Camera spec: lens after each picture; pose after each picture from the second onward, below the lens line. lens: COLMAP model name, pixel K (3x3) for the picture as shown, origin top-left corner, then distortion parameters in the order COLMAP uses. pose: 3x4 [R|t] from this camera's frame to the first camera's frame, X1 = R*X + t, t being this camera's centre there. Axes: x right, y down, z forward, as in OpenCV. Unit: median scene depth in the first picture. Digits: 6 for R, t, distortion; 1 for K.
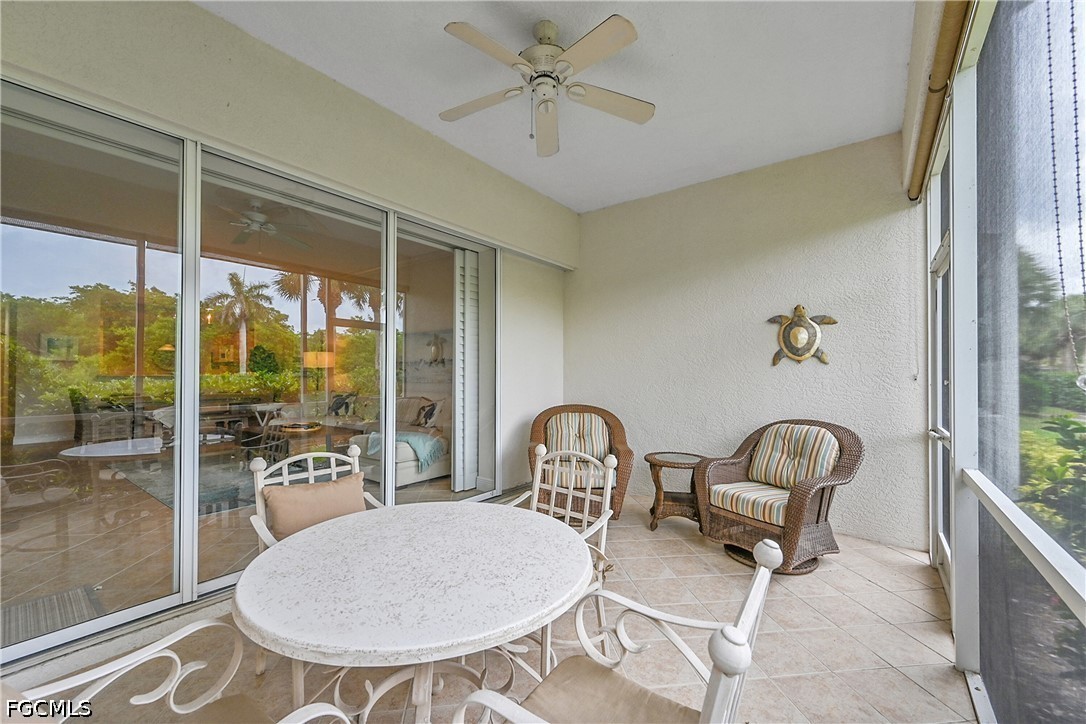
lens RADIAL K [[444.9, 0, 550.4], [0, 444.9, 367.1], [0, 0, 1]] dist [0.003881, 0.000097]
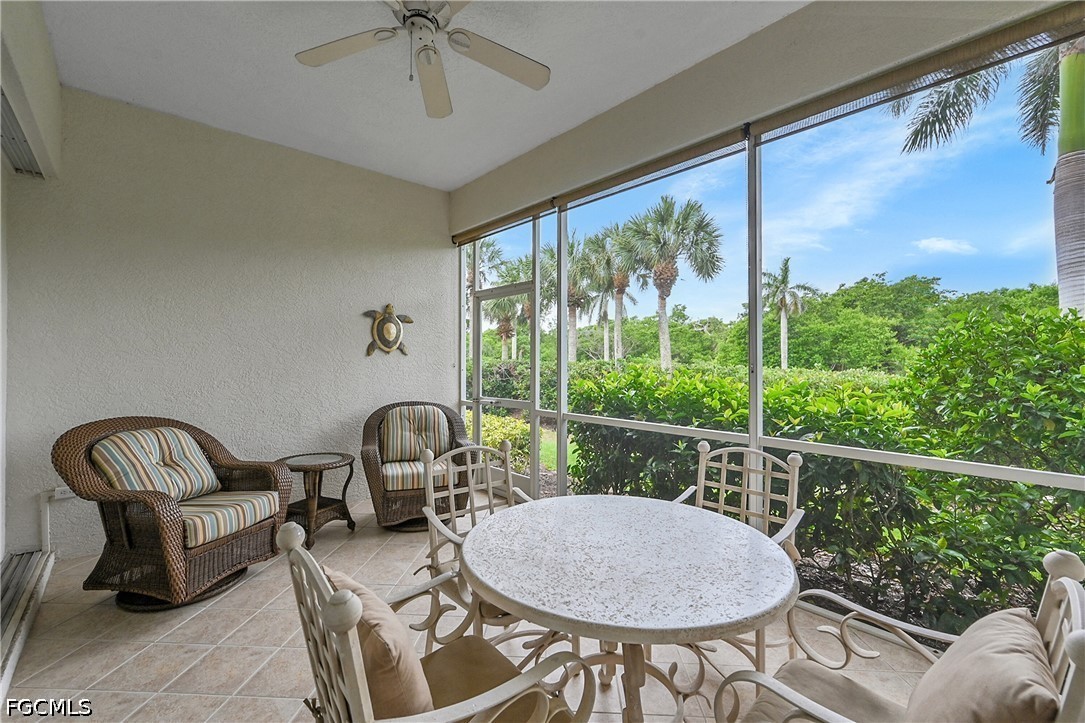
lens RADIAL K [[444.5, 0, 551.2], [0, 444.5, 360.6], [0, 0, 1]] dist [0.003881, 0.000097]
pose [[0.182168, -0.003940, 0.983259, -0.502733], [-0.011454, 0.999916, 0.006129, -0.003723], [-0.983201, -0.012378, 0.182108, 0.373487]]
